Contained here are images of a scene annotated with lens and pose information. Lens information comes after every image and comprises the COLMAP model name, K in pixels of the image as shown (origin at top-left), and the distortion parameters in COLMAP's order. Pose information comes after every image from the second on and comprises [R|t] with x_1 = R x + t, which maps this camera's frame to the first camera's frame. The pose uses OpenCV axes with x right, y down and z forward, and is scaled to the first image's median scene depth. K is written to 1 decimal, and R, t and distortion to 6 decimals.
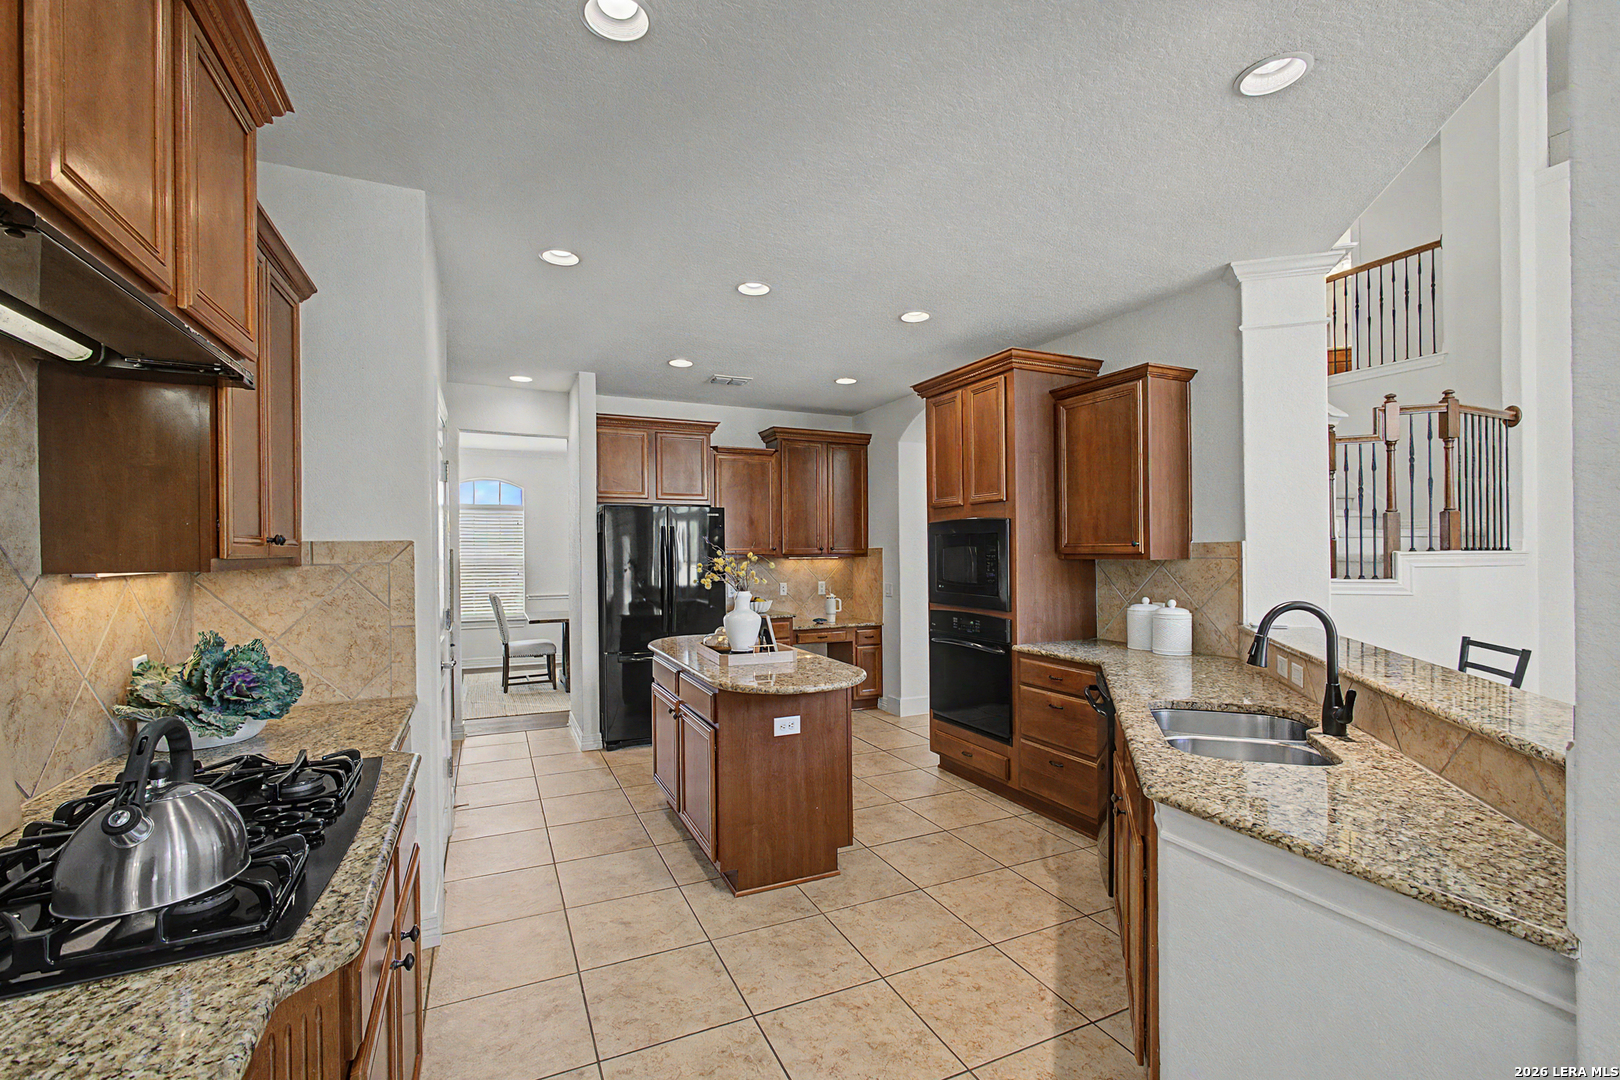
lens RADIAL K [[696.9, 0, 809.3], [0, 696.9, 548.4], [0, 0, 1]] dist [-0.010062, 0.003898]
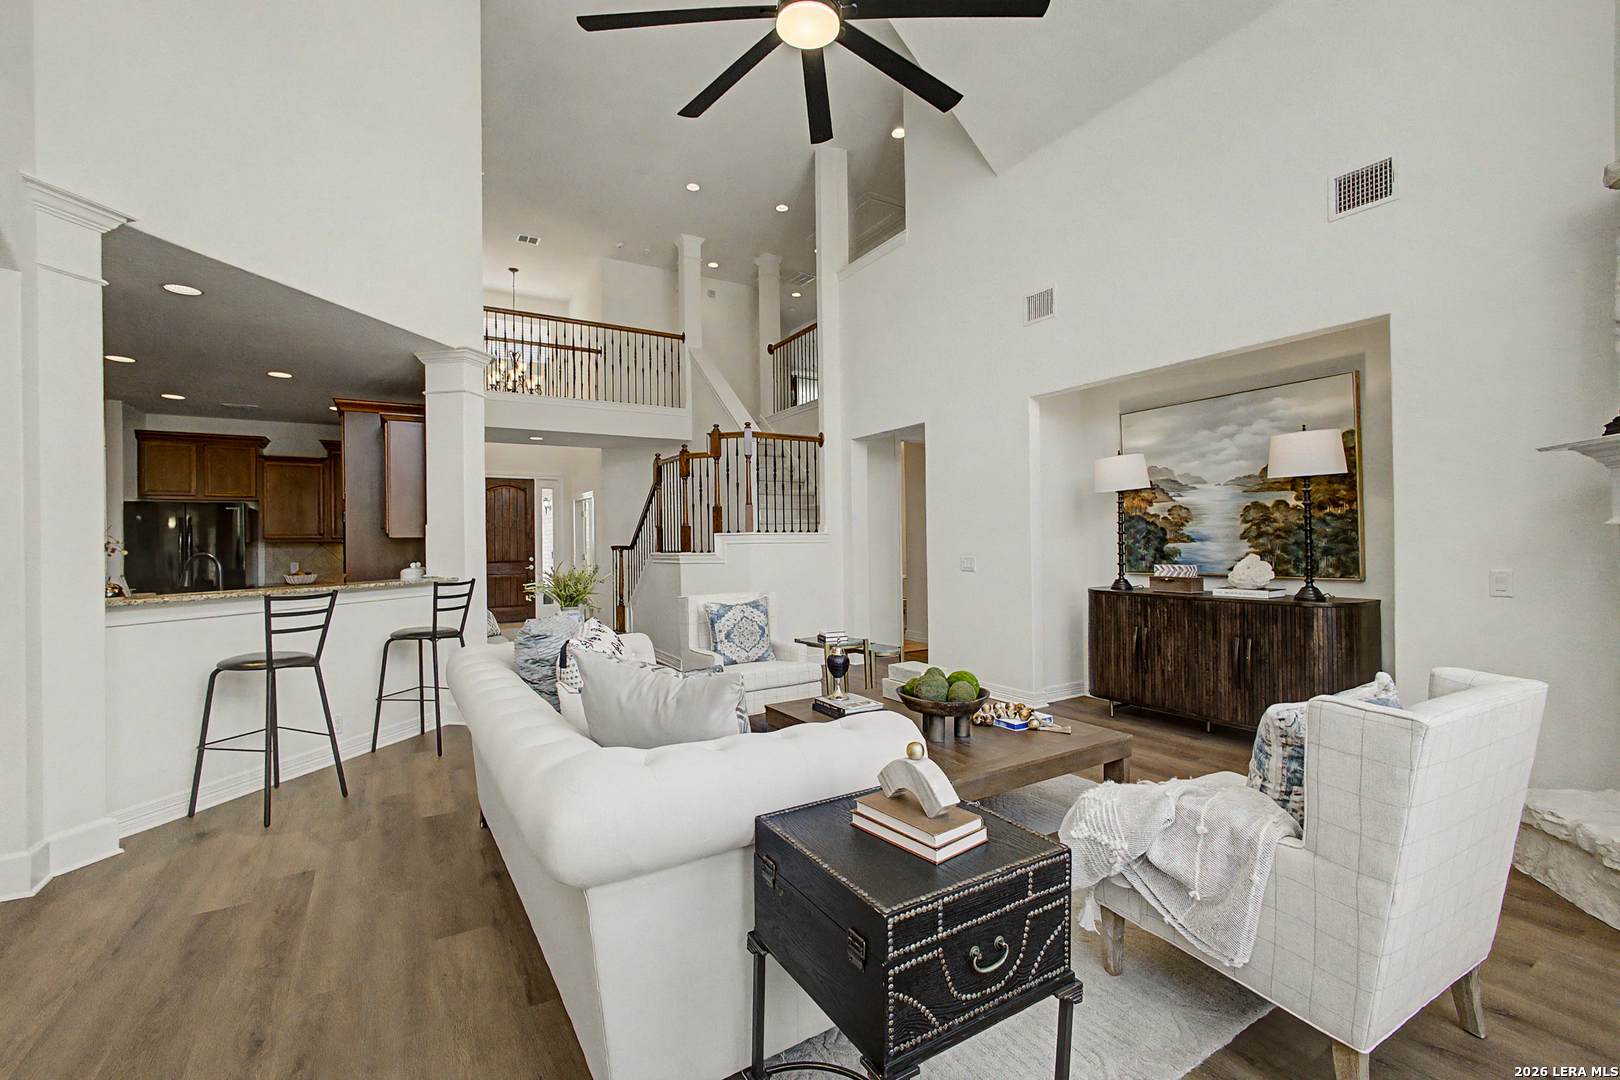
lens RADIAL K [[696.9, 0, 810.6], [0, 696.9, 543.0], [0, 0, 1]] dist [-0.010062, 0.003898]
pose [[0.993671, -0.006879, 0.112116, 1.311380], [0.006696, 0.999976, 0.002003, 0.038665], [-0.112127, -0.001240, 0.993693, -0.718747]]
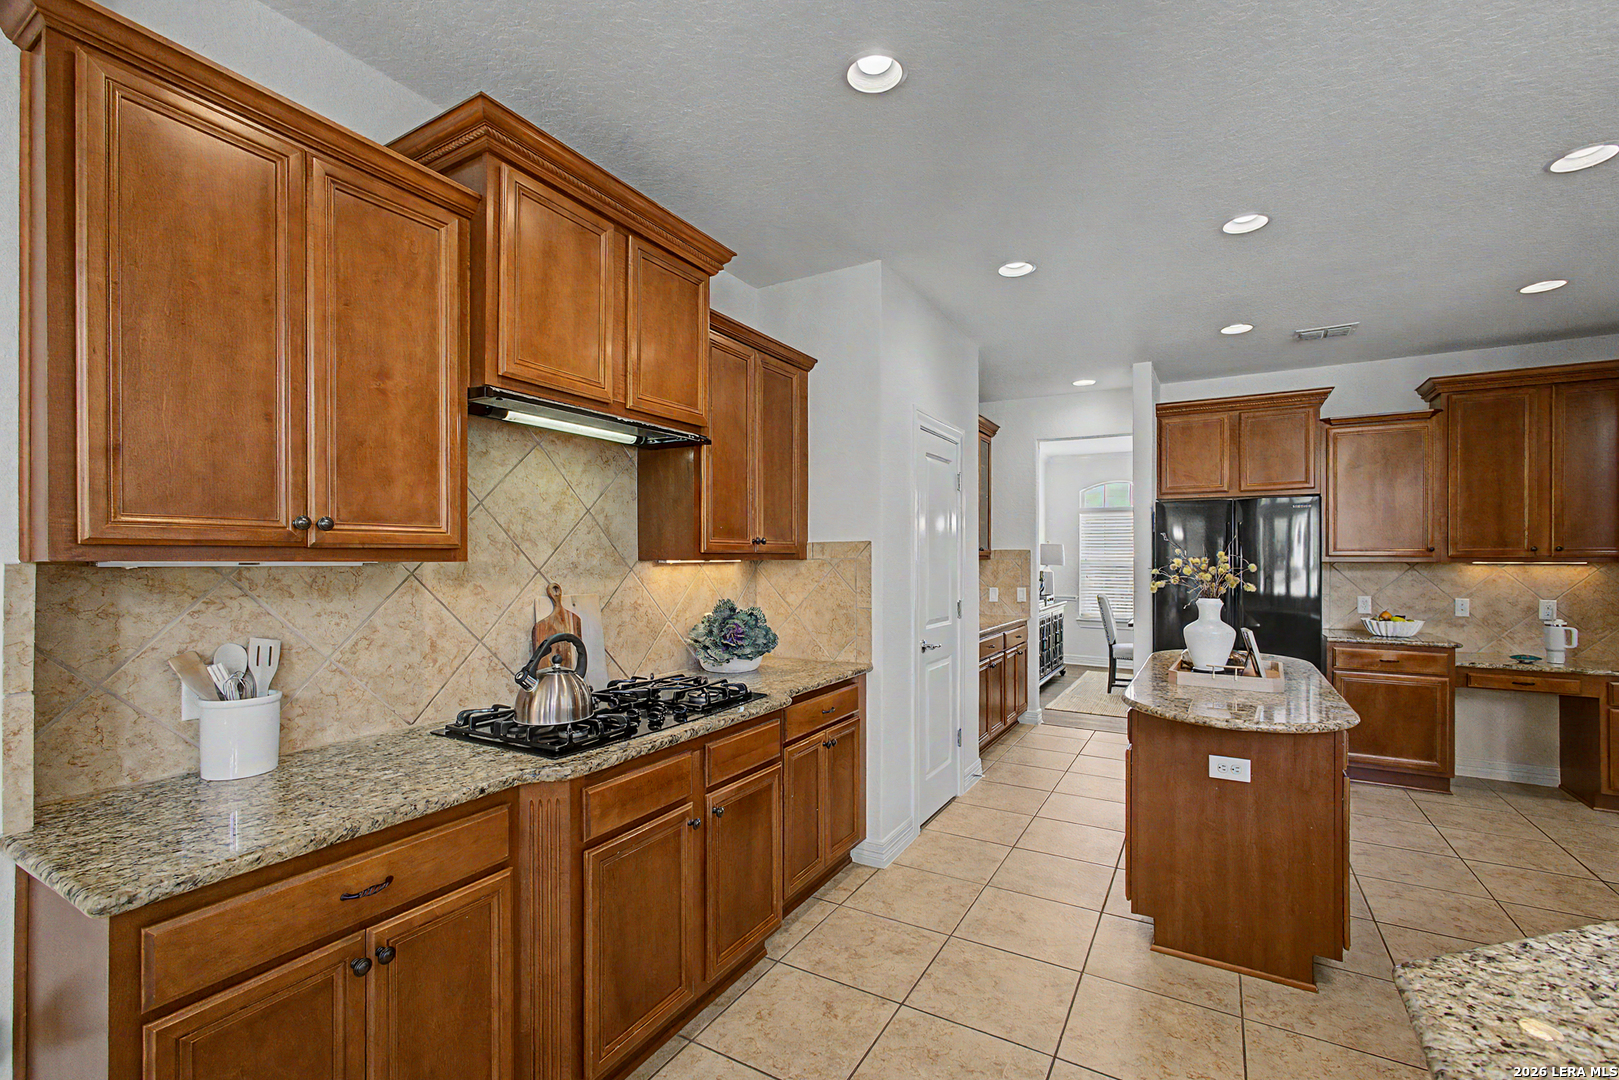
lens RADIAL K [[696.5, 0, 810.7], [0, 696.5, 554.8], [0, 0, 1]] dist [-0.010062, 0.003898]
pose [[0.572912, 0.002091, -0.819614, 0.322533], [0.000153, 0.999996, 0.002658, 0.008363], [0.819617, -0.001648, 0.572910, 0.146639]]
